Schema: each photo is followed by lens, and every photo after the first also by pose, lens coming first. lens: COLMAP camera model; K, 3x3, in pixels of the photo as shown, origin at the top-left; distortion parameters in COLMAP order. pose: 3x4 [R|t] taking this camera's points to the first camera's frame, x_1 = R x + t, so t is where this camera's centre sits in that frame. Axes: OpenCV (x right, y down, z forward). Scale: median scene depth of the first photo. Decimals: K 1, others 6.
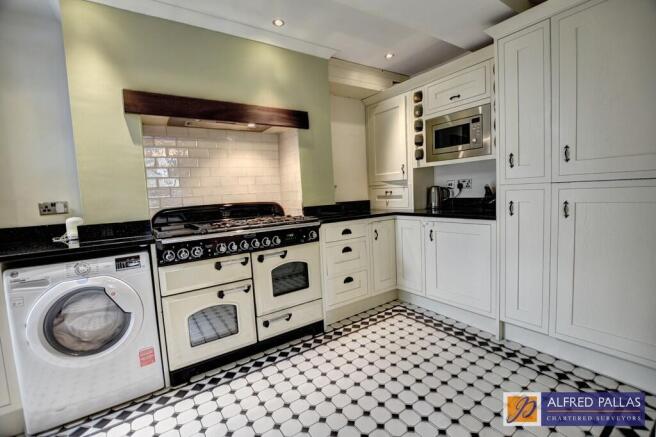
lens RADIAL K [[291.7, 0, 331.0], [0, 291.7, 215.4], [0, 0, 1]] dist [-0.018568, -0.000510]
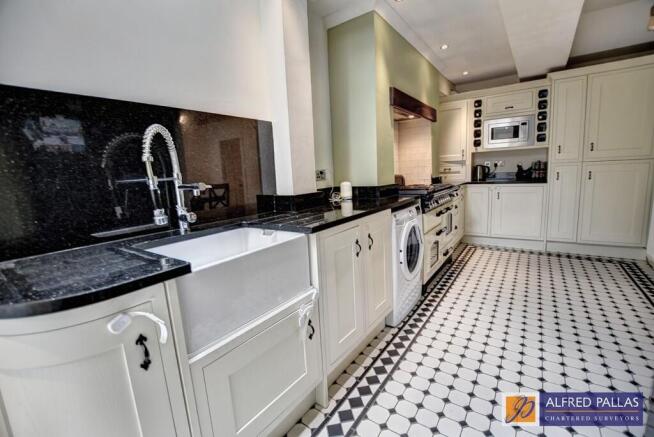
lens RADIAL K [[290.9, 0, 330.0], [0, 290.9, 215.4], [0, 0, 1]] dist [-0.018568, -0.000510]
pose [[0.940854, -0.045222, 0.335779, -1.140253], [0.028733, 0.998132, 0.053916, 0.071286], [-0.337590, -0.041079, 0.940396, -0.181930]]
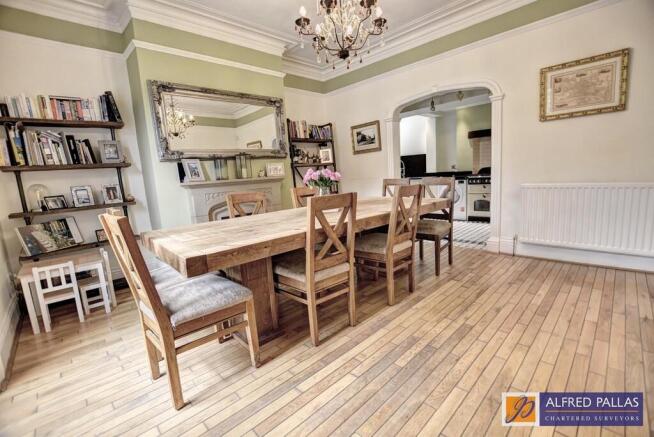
lens RADIAL K [[290.9, 0, 330.0], [0, 290.9, 215.4], [0, 0, 1]] dist [-0.018568, -0.000510]
pose [[0.169330, 0.179499, -0.969076, 1.843670], [-0.034710, 0.983751, 0.176152, -0.008056], [0.984948, 0.003809, 0.172809, -0.885991]]
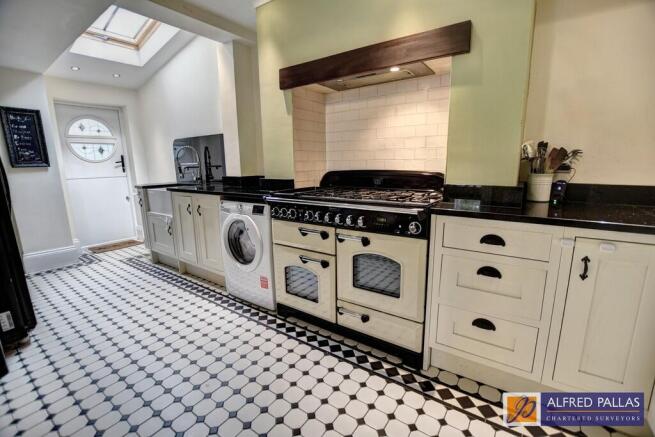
lens RADIAL K [[291.3, 0, 330.5], [0, 291.3, 215.4], [0, 0, 1]] dist [-0.018568, -0.000510]
pose [[0.353510, 0.214228, -0.910570, 0.448328], [-0.077470, 0.976784, 0.199730, -0.074420], [0.932217, -0.000065, 0.361899, 0.568596]]
